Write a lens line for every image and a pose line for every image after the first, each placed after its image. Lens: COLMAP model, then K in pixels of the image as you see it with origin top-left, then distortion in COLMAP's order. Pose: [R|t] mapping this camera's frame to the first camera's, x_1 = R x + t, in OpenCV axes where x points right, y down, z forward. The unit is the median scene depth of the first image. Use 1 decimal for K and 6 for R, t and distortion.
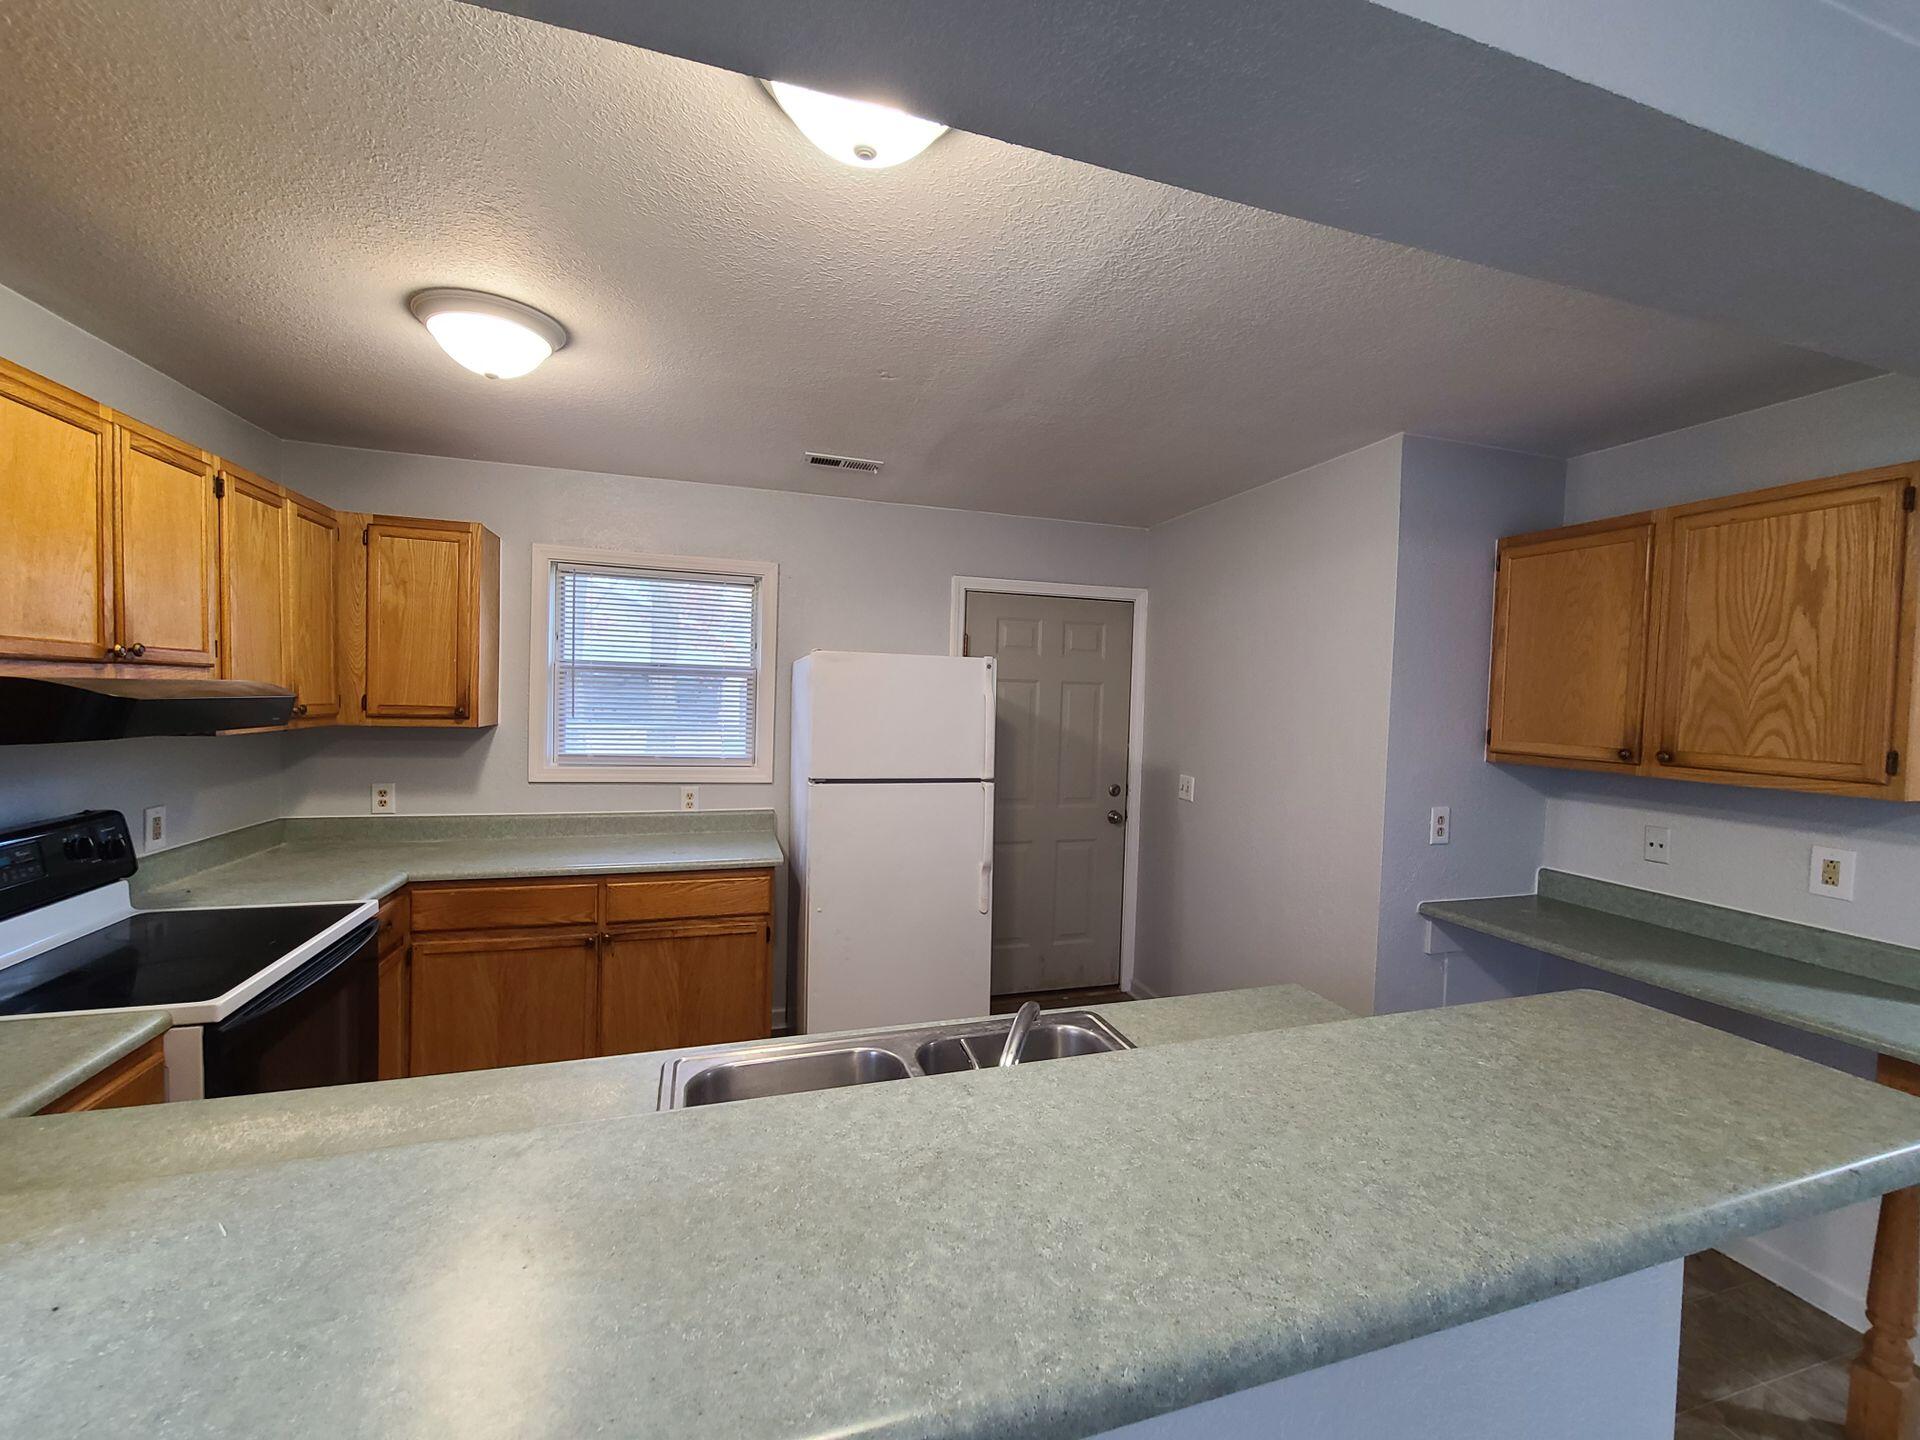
lens RADIAL K [[786.0, 0, 962.8], [0, 786.0, 721.3], [0, 0, 1]] dist [-0.001986, -0.000694]
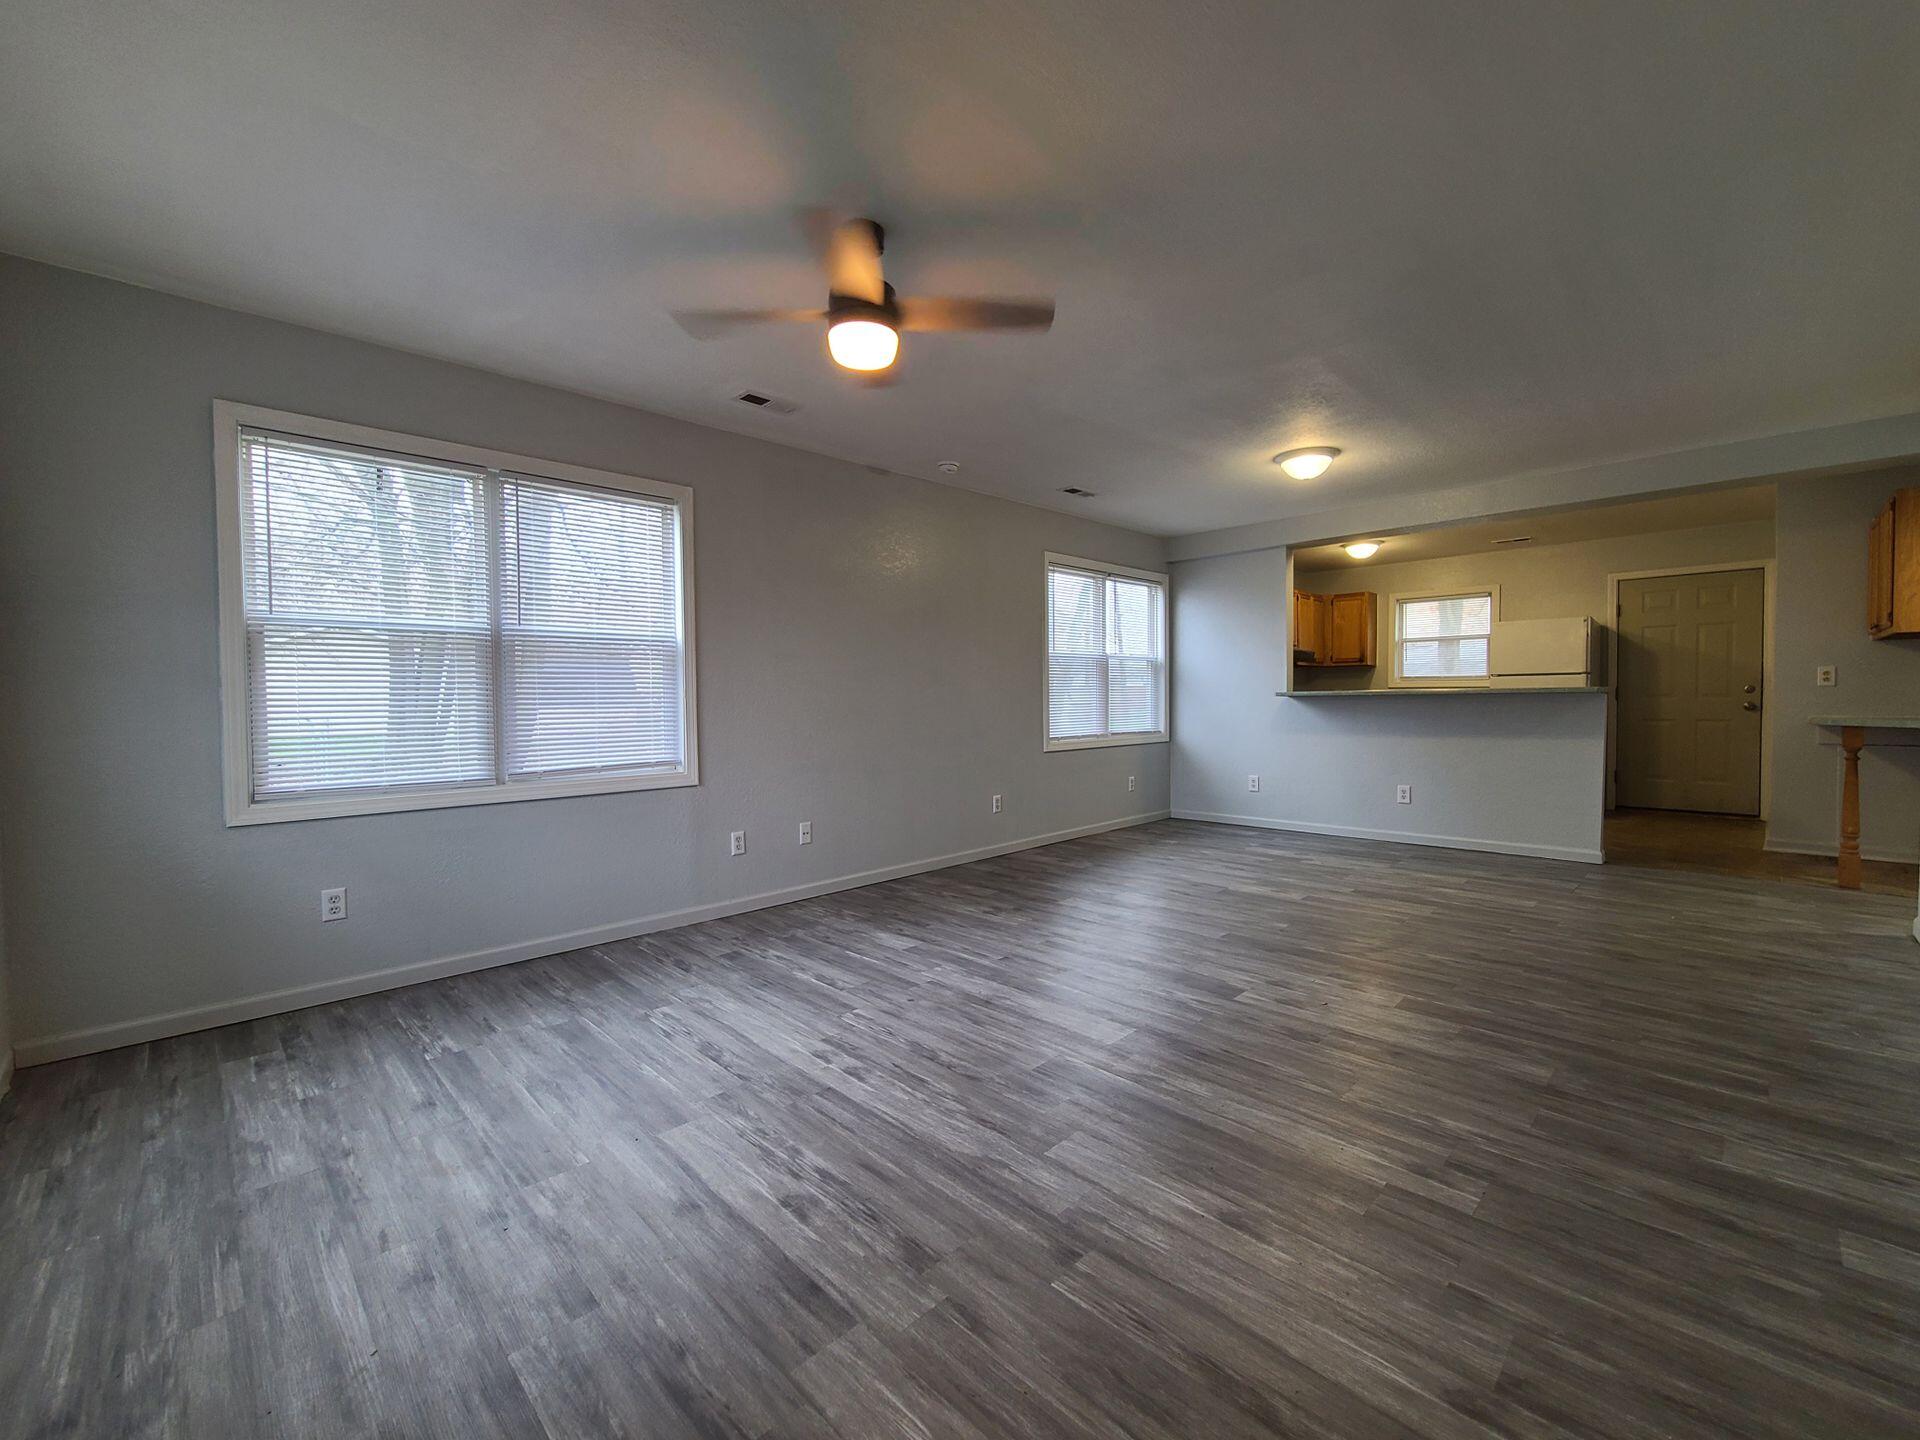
lens RADIAL K [[786.0, 0, 962.8], [0, 786.0, 721.3], [0, 0, 1]] dist [-0.001986, -0.000694]
pose [[0.458952, -0.007588, -0.888429, 1.216024], [-0.004765, 0.999928, -0.011002, 0.249852], [0.888448, 0.009283, 0.458883, -1.575031]]
